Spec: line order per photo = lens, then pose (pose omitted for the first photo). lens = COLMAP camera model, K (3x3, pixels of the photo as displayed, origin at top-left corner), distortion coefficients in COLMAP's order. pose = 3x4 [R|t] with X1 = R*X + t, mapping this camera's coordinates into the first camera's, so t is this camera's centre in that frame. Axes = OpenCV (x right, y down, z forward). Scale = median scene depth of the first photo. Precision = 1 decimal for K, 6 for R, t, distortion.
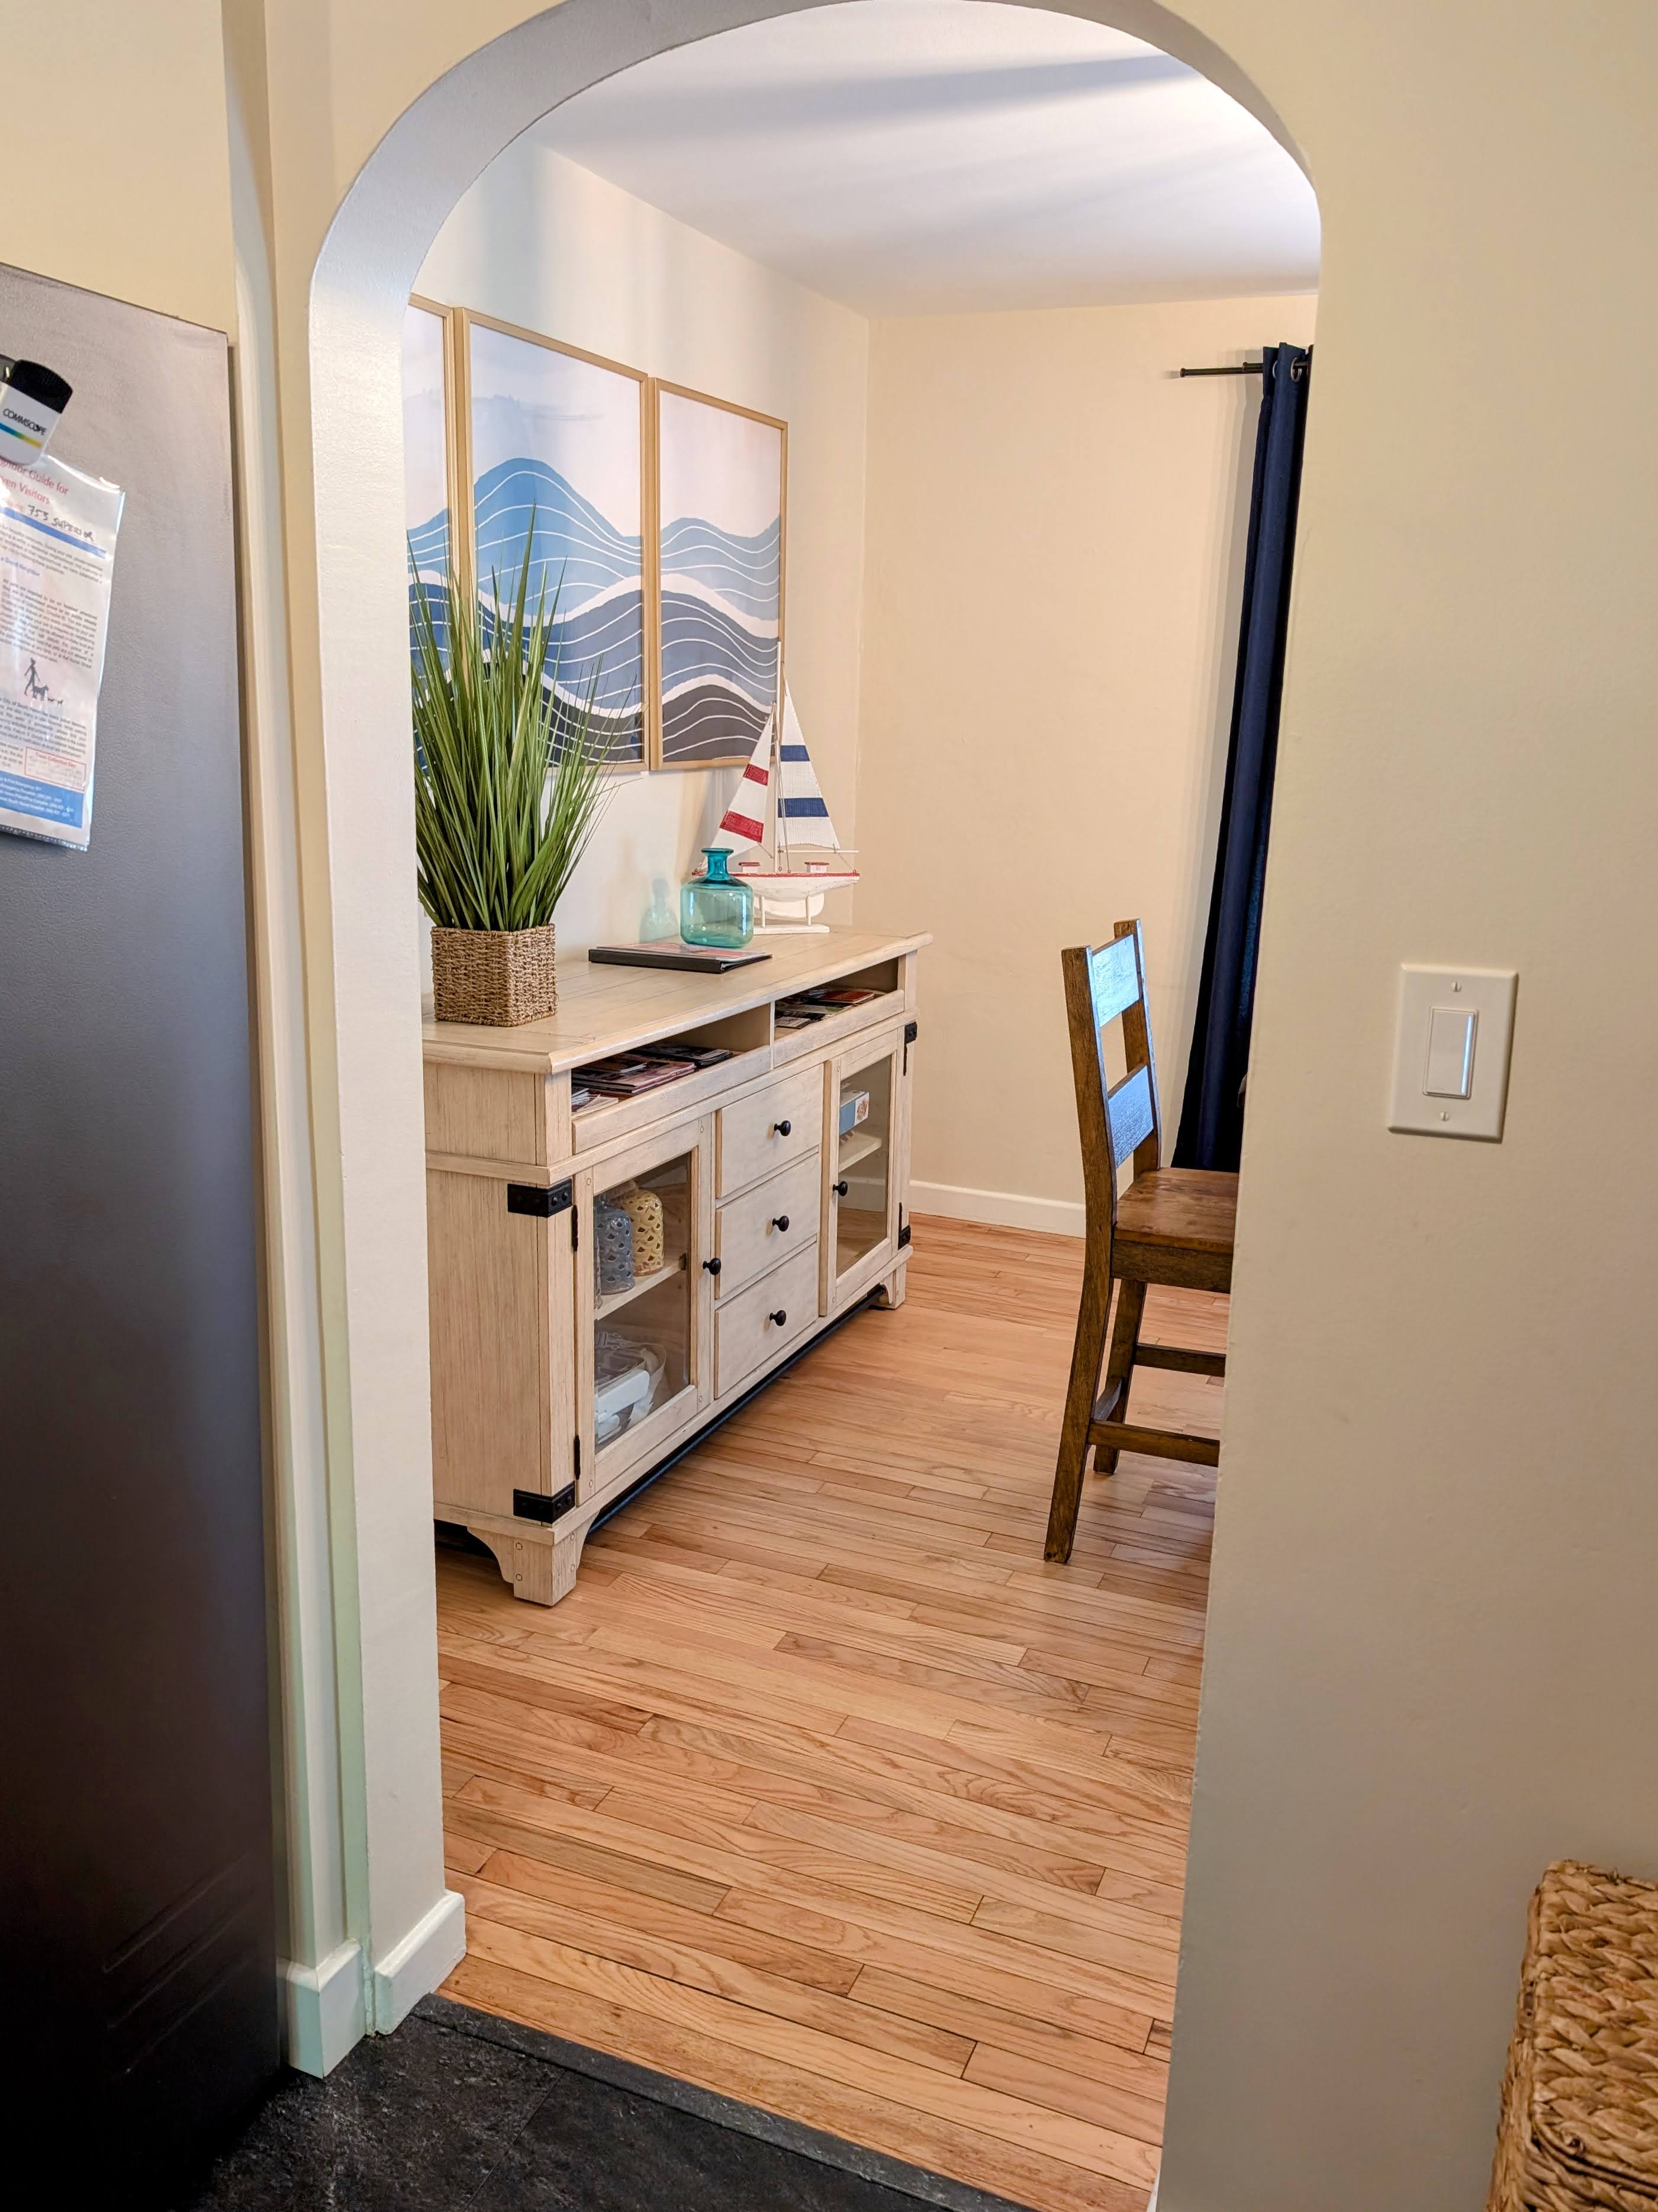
lens RADIAL K [[1702.4, 0, 829.0], [0, 1702.4, 1106.0], [0, 0, 1]] dist [0.021251, -0.024928]
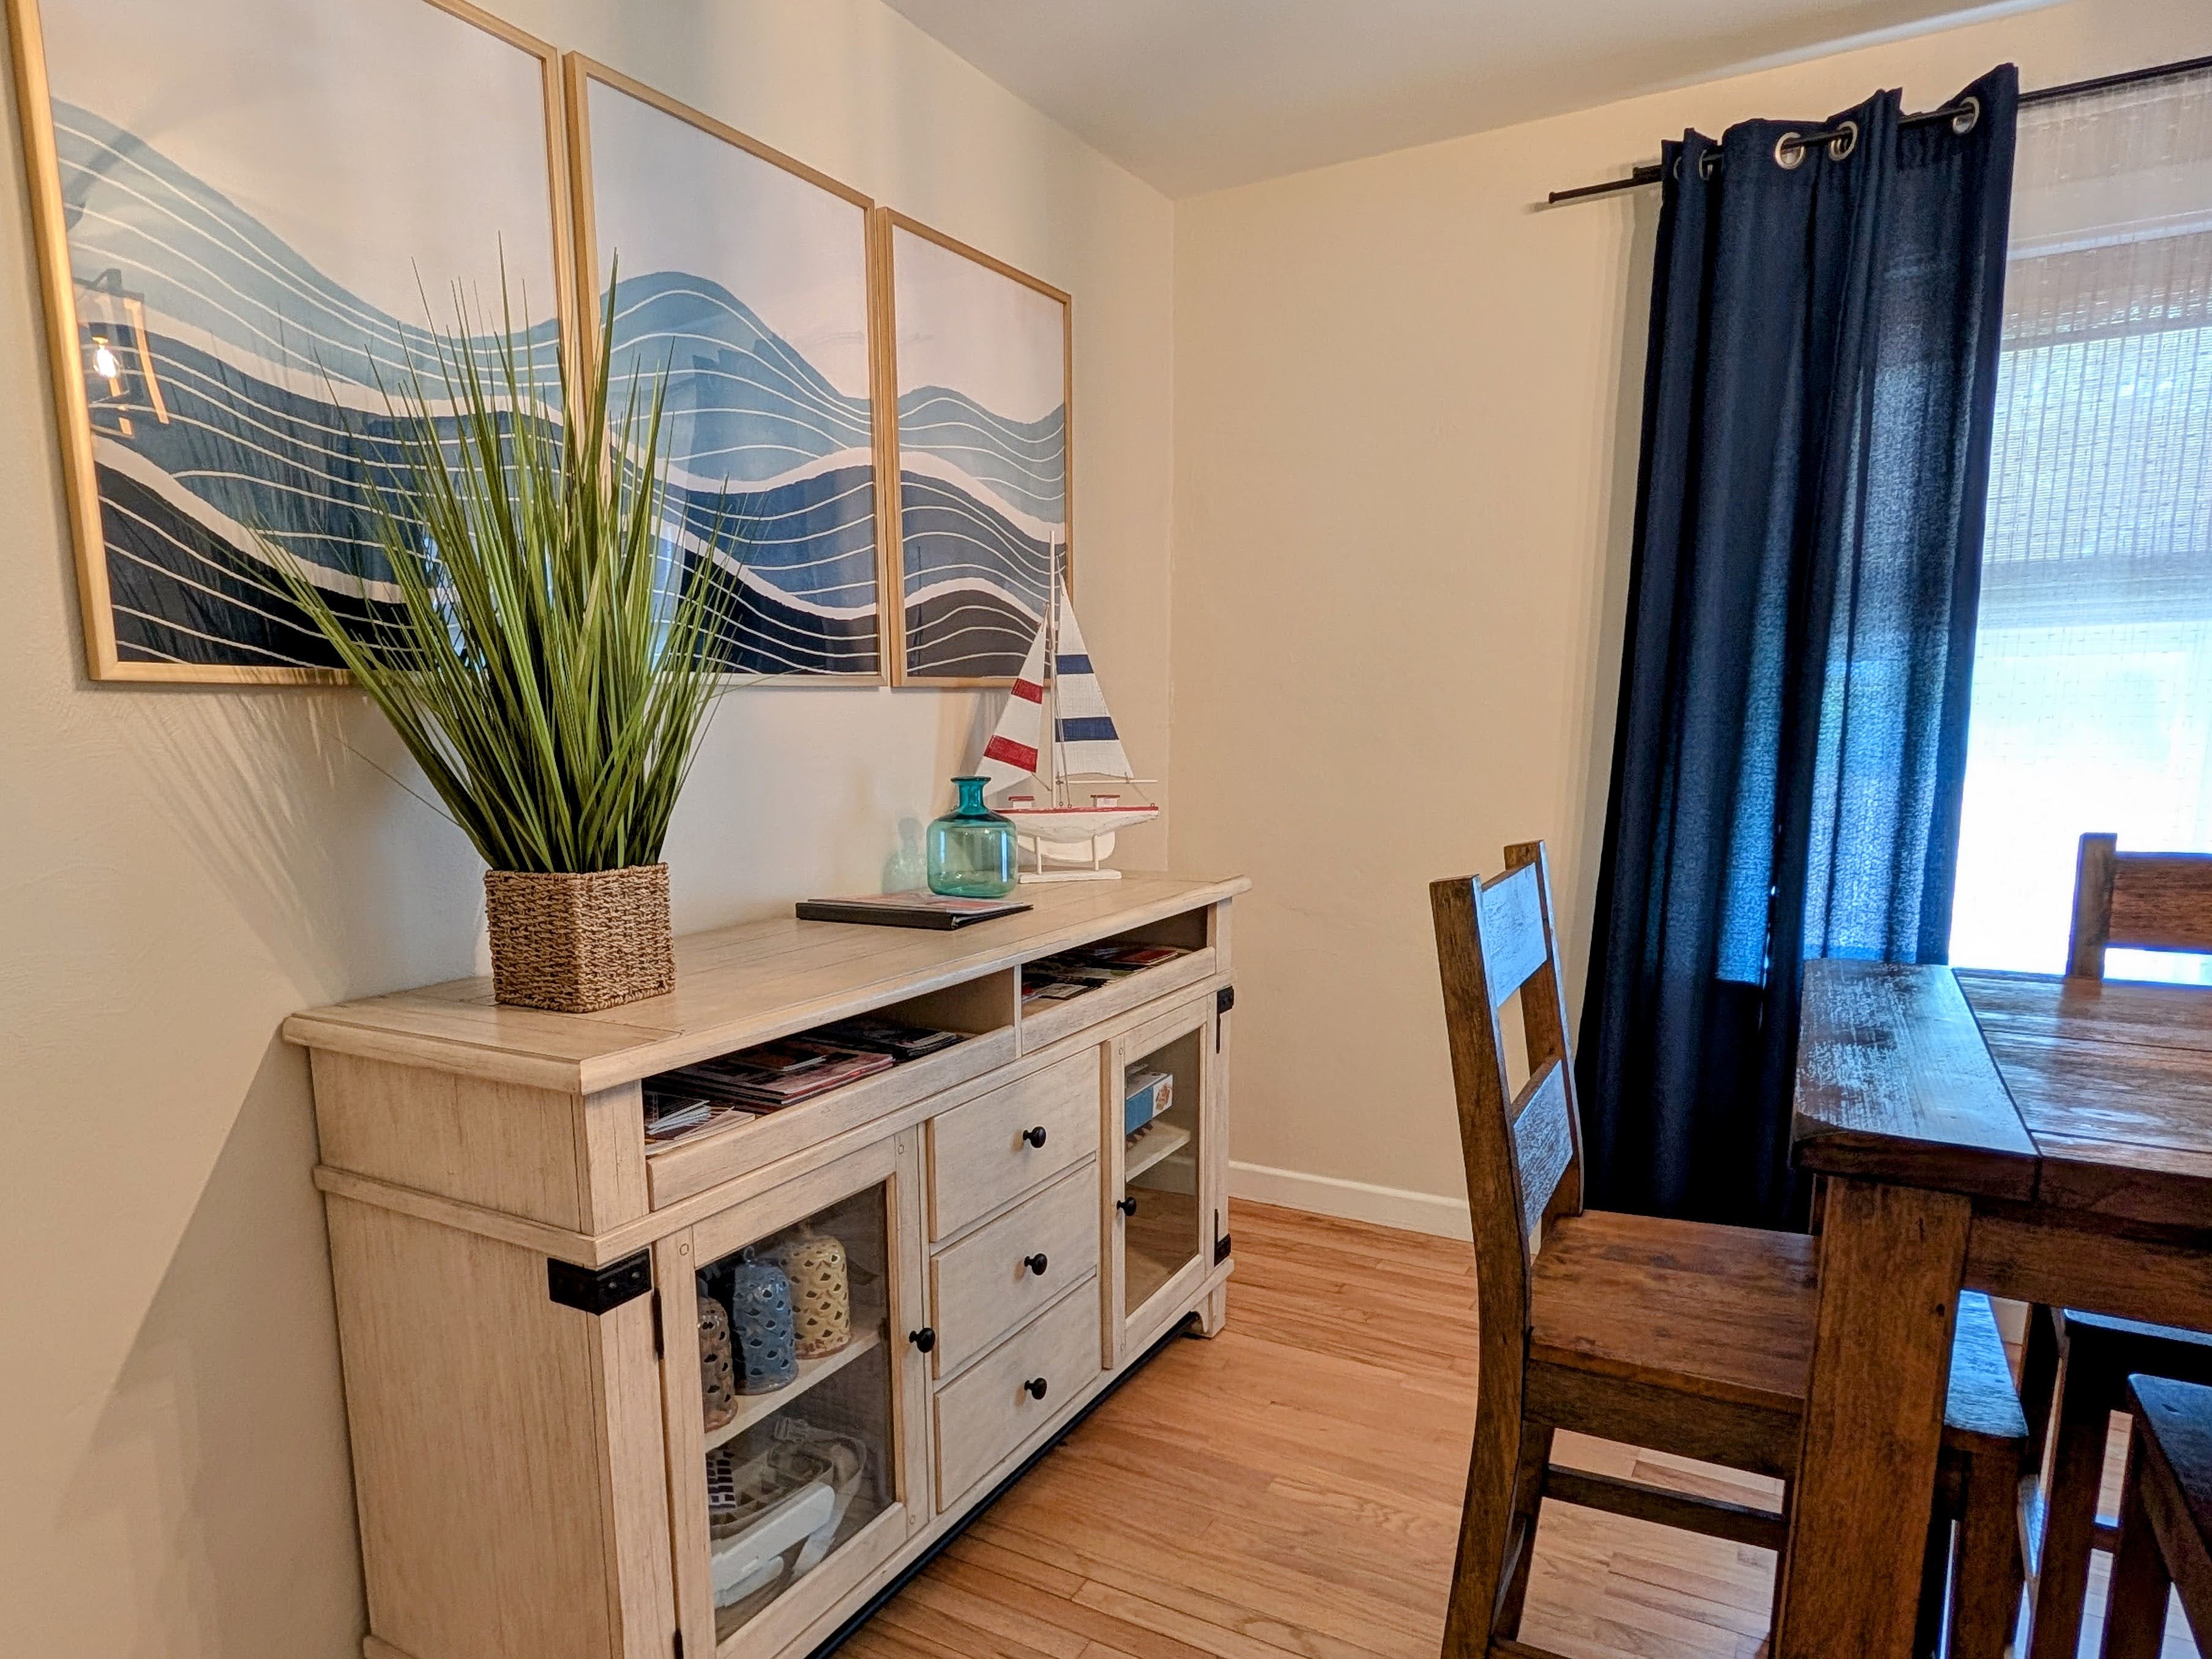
lens RADIAL K [[903.0, 0, 1106.5], [0, 903.0, 947.9], [0, 0, 1]] dist [-0.027620, 0.028585]
pose [[0.985046, -0.013222, -0.171783, 0.070867], [0.002604, 0.998080, -0.061886, -0.043905], [0.172272, 0.060513, 0.983189, 0.602075]]
